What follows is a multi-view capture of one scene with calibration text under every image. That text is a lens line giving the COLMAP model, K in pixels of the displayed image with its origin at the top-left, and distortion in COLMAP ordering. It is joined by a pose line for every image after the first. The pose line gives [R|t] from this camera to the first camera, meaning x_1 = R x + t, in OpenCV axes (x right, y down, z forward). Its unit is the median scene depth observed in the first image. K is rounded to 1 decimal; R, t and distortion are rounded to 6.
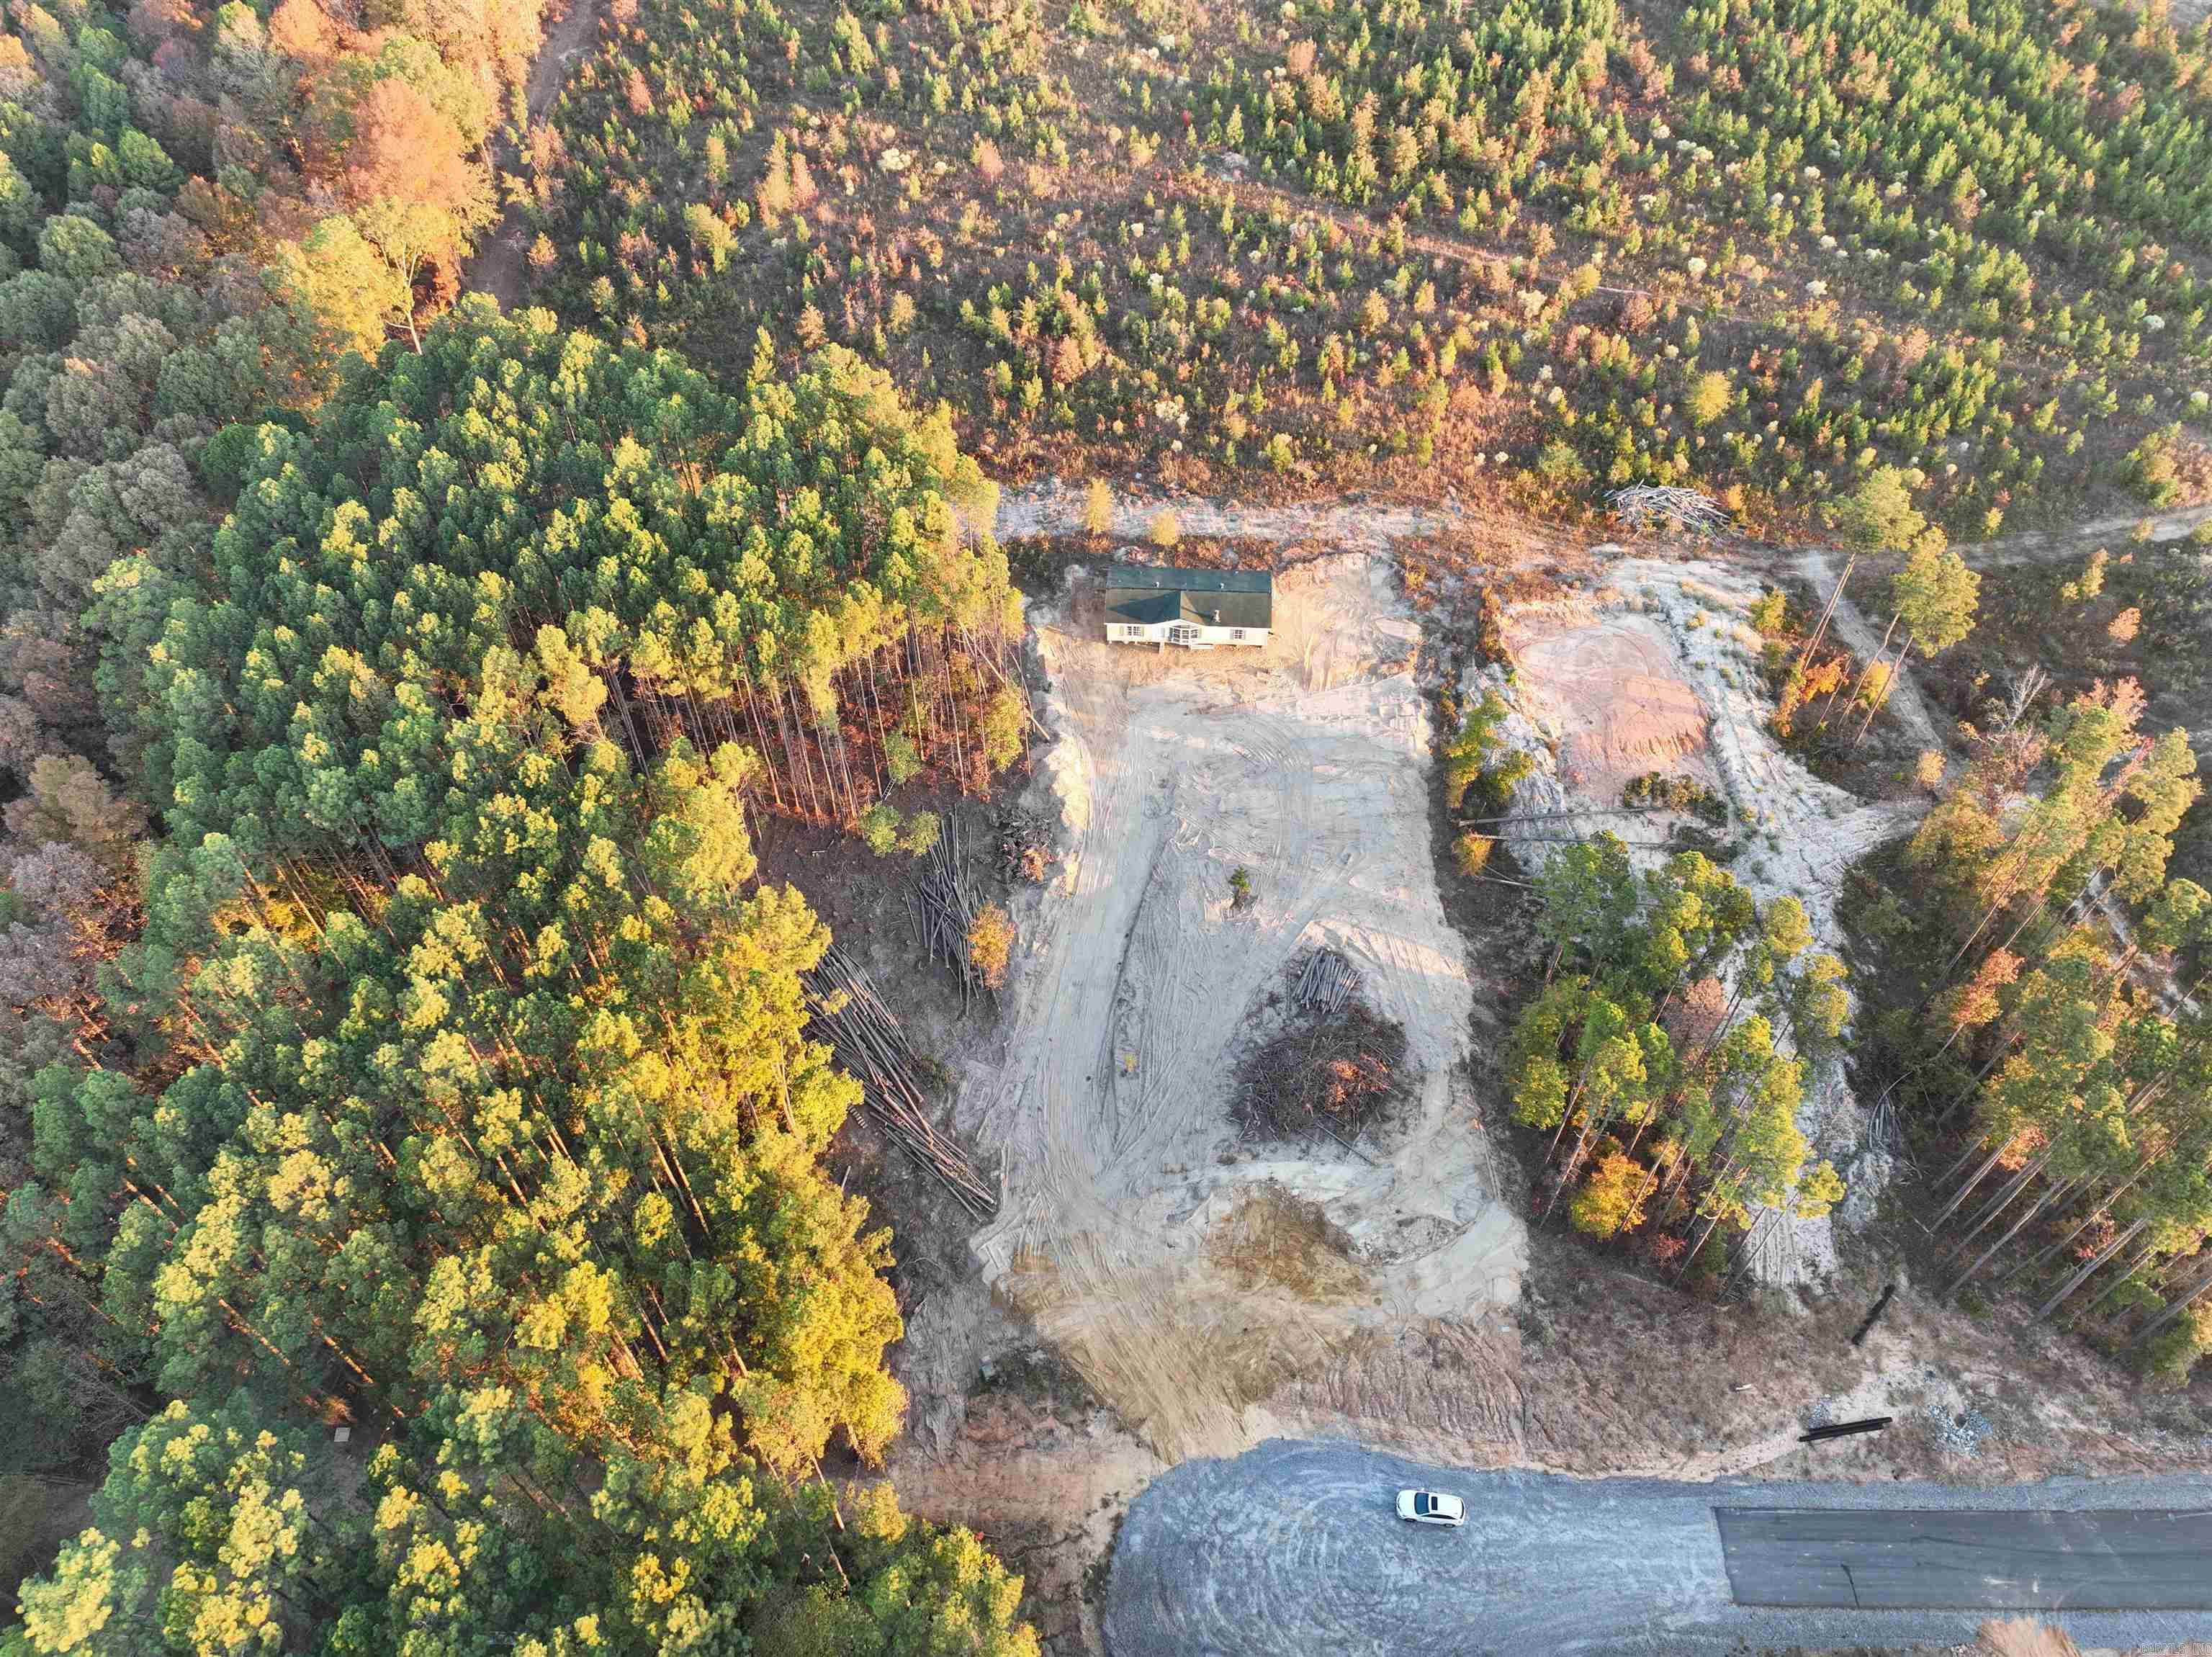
lens RADIAL K [[1577.5, 0, 1108.1], [0, 1577.5, 828.1], [0, 0, 1]] dist [0.007678, 0.004010]
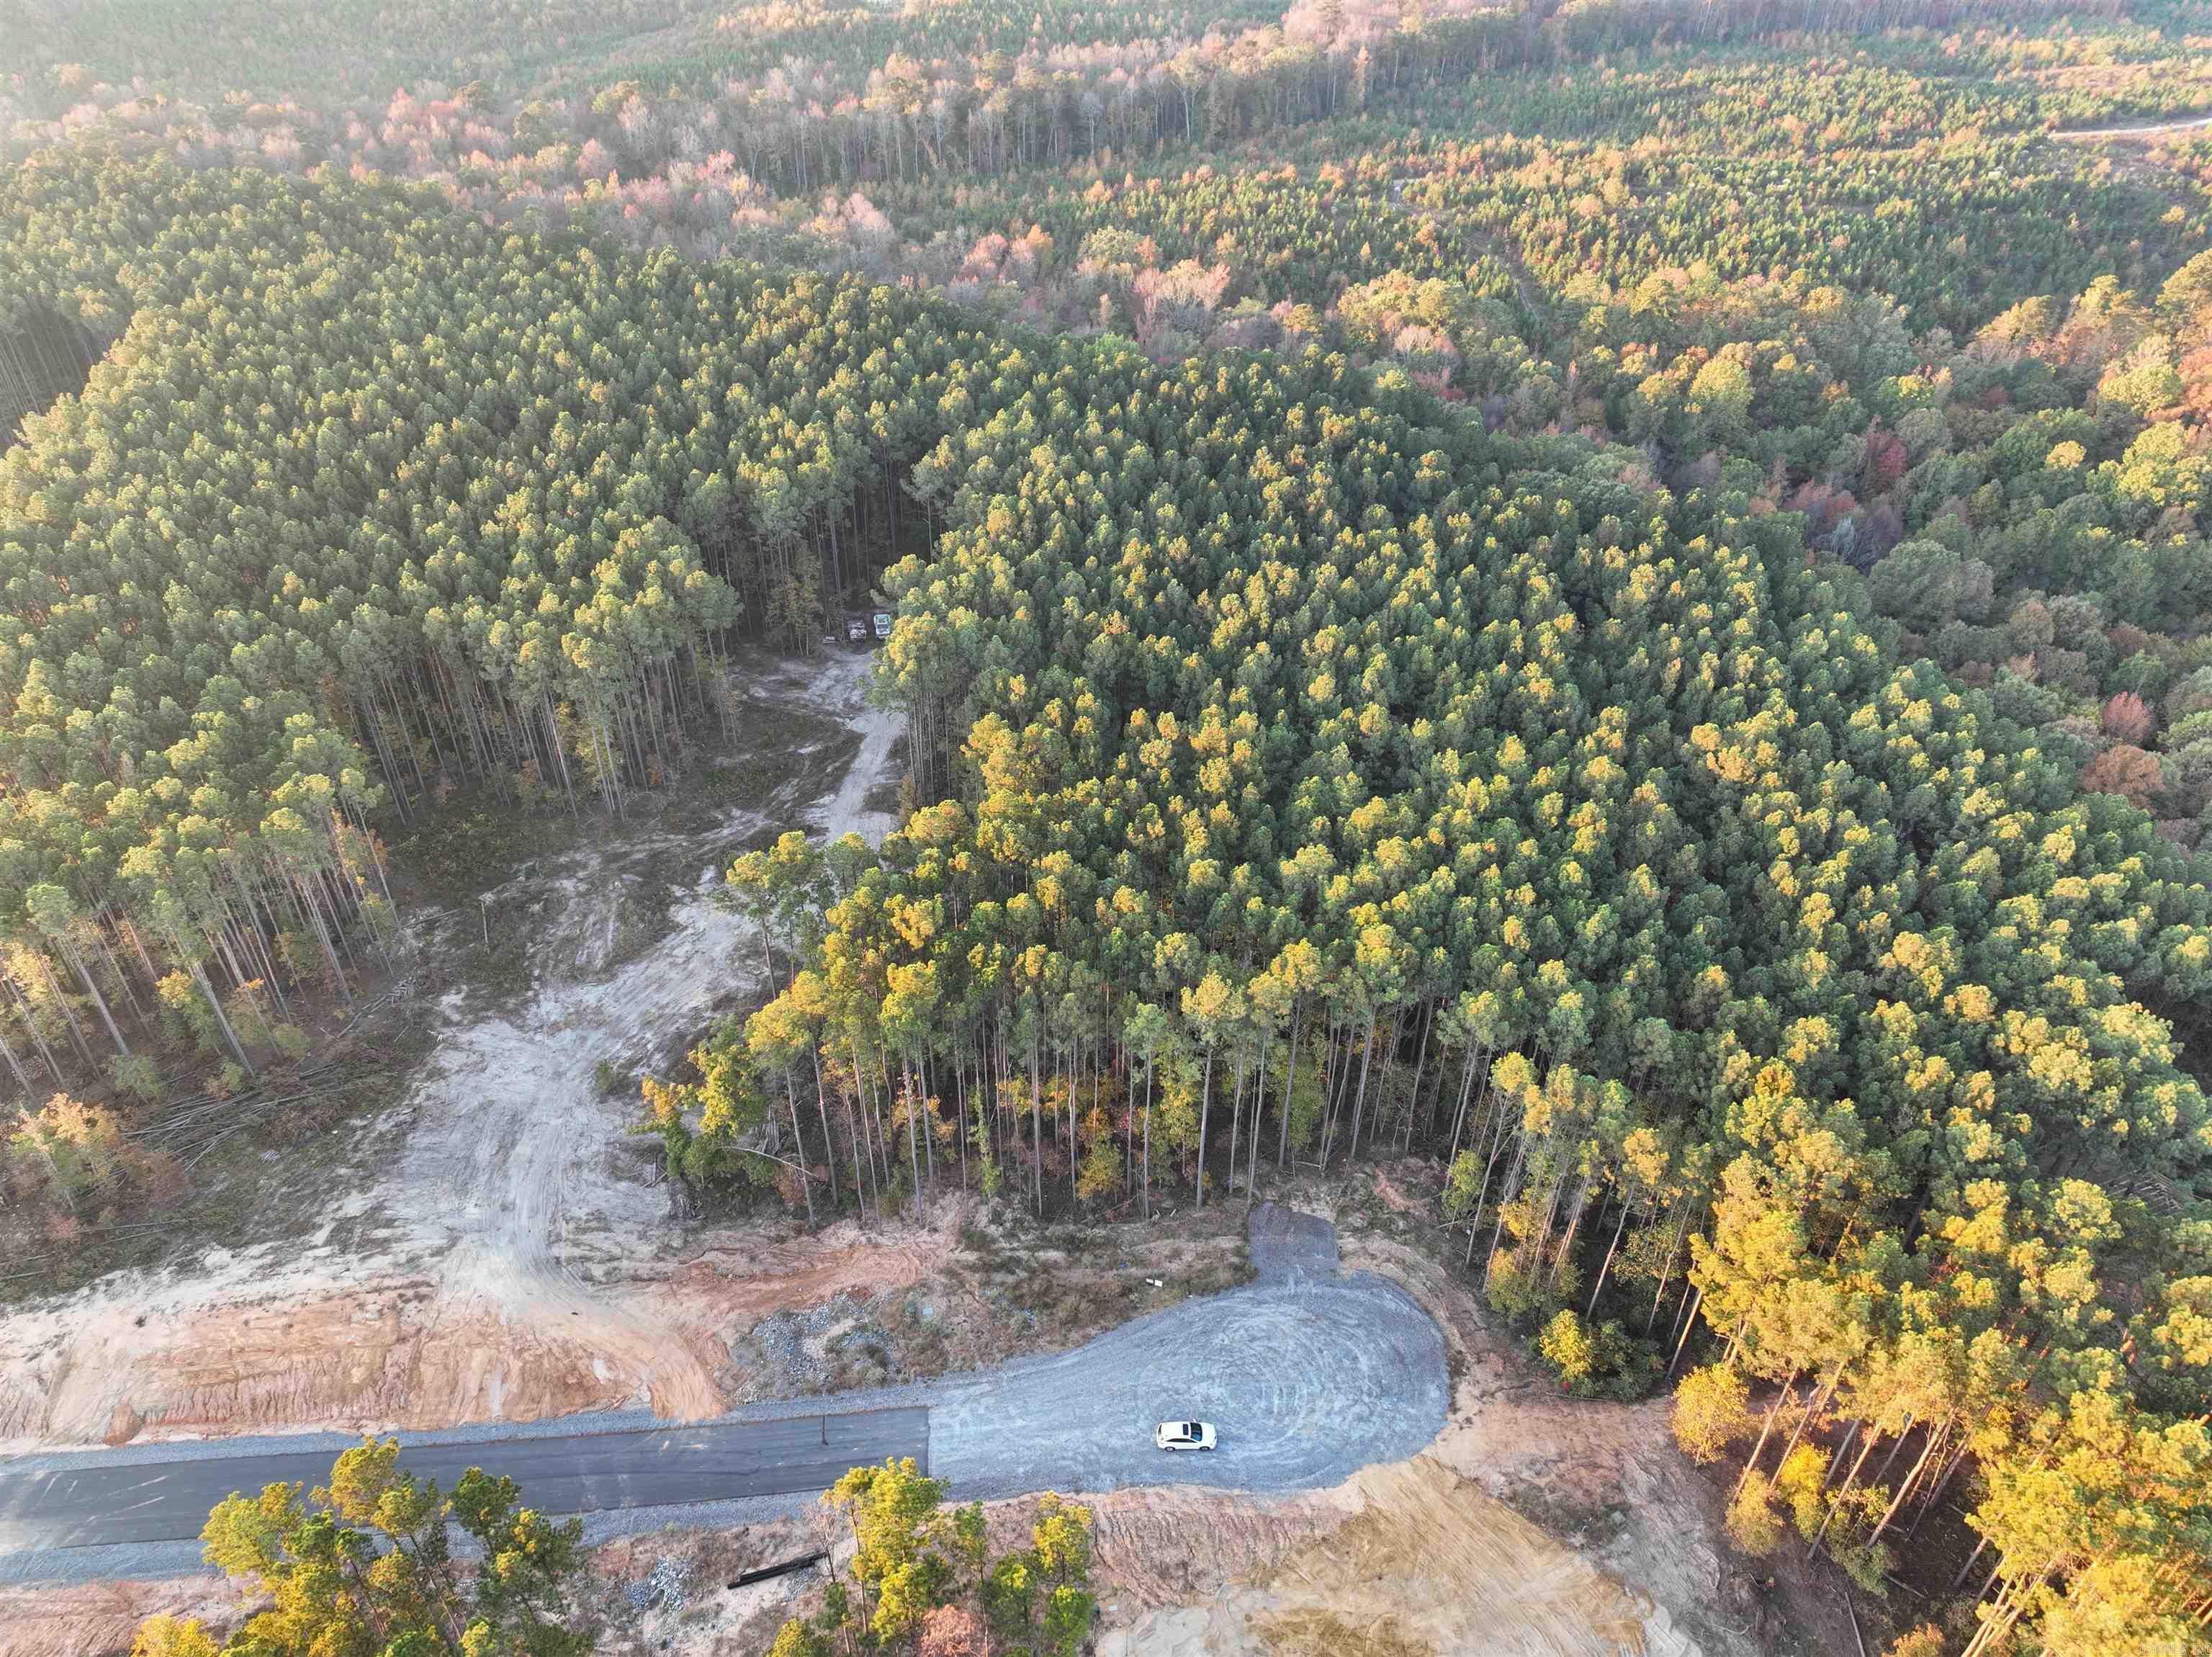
lens RADIAL K [[1577.5, 0, 1106.8], [0, 1577.5, 828.9], [0, 0, 1]] dist [0.007678, 0.004010]
pose [[-0.993447, 0.061069, -0.096607, 0.326921], [-0.092297, 0.069852, 0.993278, -0.676909], [0.067407, 0.995686, -0.063758, 0.608763]]
